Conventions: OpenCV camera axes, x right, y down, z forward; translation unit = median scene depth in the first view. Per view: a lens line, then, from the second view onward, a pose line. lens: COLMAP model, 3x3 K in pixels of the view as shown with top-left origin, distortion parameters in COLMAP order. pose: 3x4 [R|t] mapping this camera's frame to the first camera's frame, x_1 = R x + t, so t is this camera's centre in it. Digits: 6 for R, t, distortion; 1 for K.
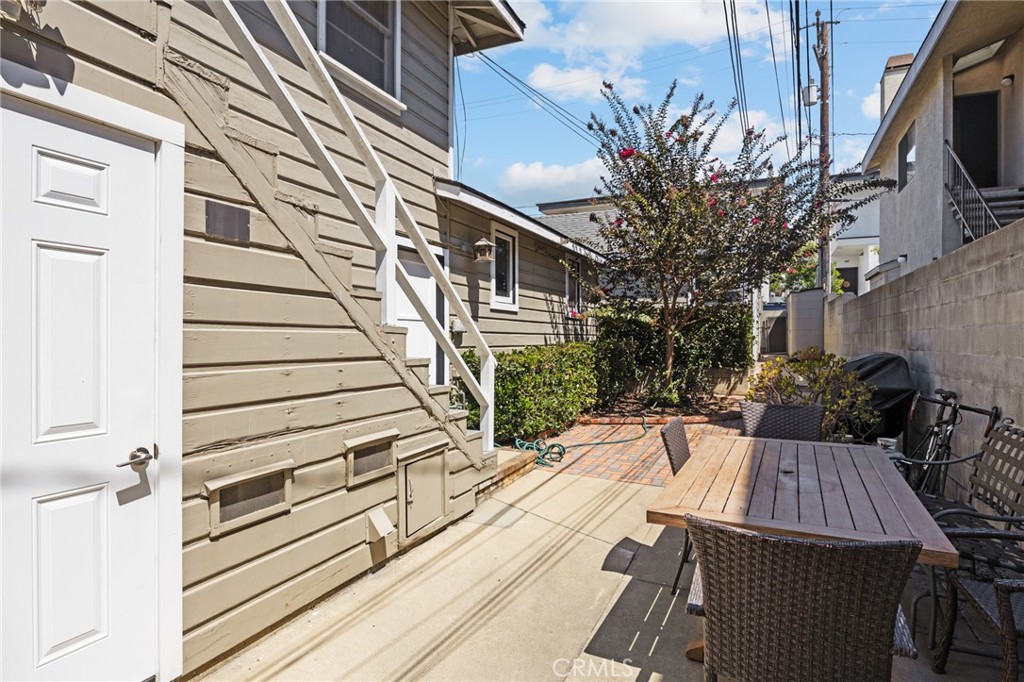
lens RADIAL K [[551.0, 0, 512.0], [0, 551.0, 341.0], [0, 0, 1]] dist [-0.002746, -0.000579]
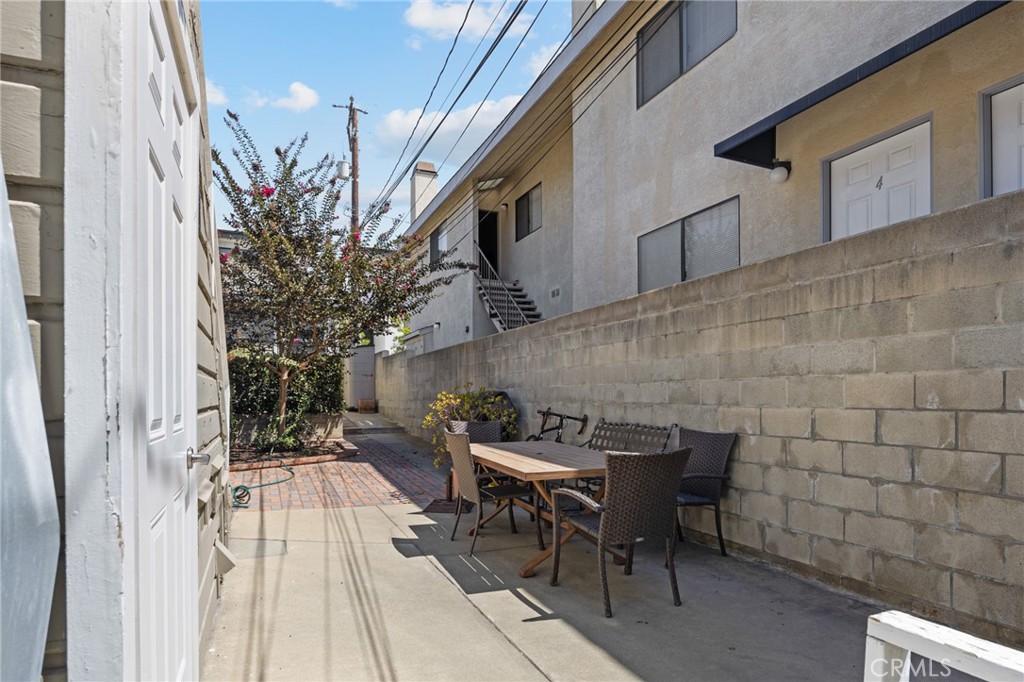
lens RADIAL K [[573.5, 0, 501.3], [0, 573.5, 396.3], [0, 0, 1]] dist [0.000806, -0.000152]
pose [[0.673633, -0.002011, 0.739064, -0.449912], [0.007237, 0.999966, -0.003875, 0.052016], [-0.739031, 0.007959, 0.673624, 0.005527]]
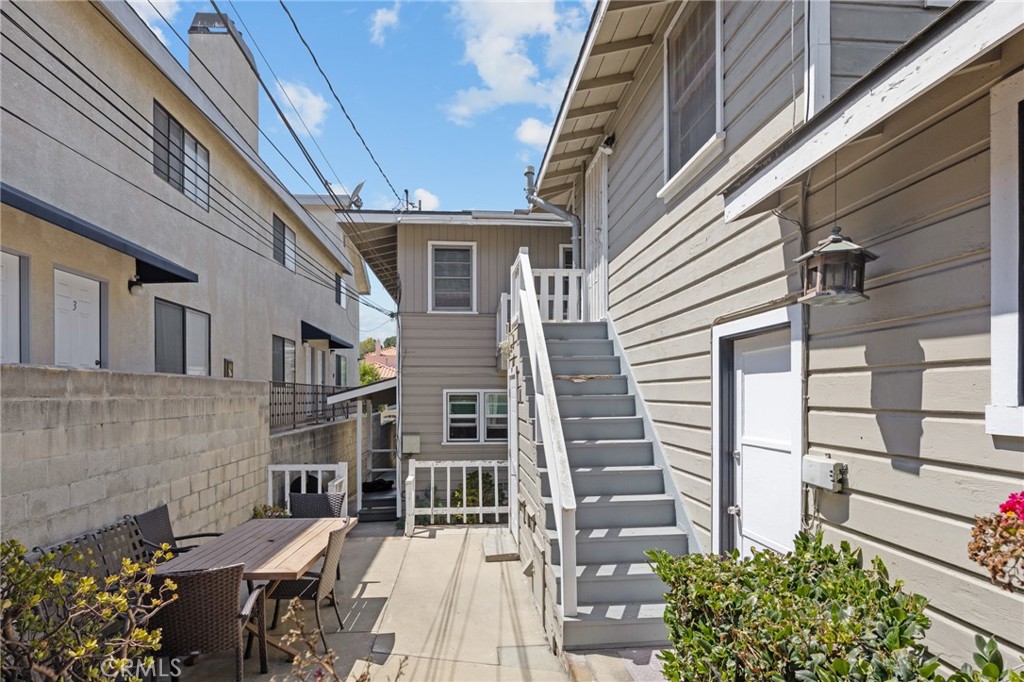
lens RADIAL K [[573.5, 0, 501.3], [0, 573.5, 396.3], [0, 0, 1]] dist [0.000806, -0.000152]
pose [[-0.875037, 0.004978, -0.484030, 0.440025], [0.001468, 0.999970, 0.007631, -0.119575], [0.484053, 0.005966, -0.875018, 1.696616]]
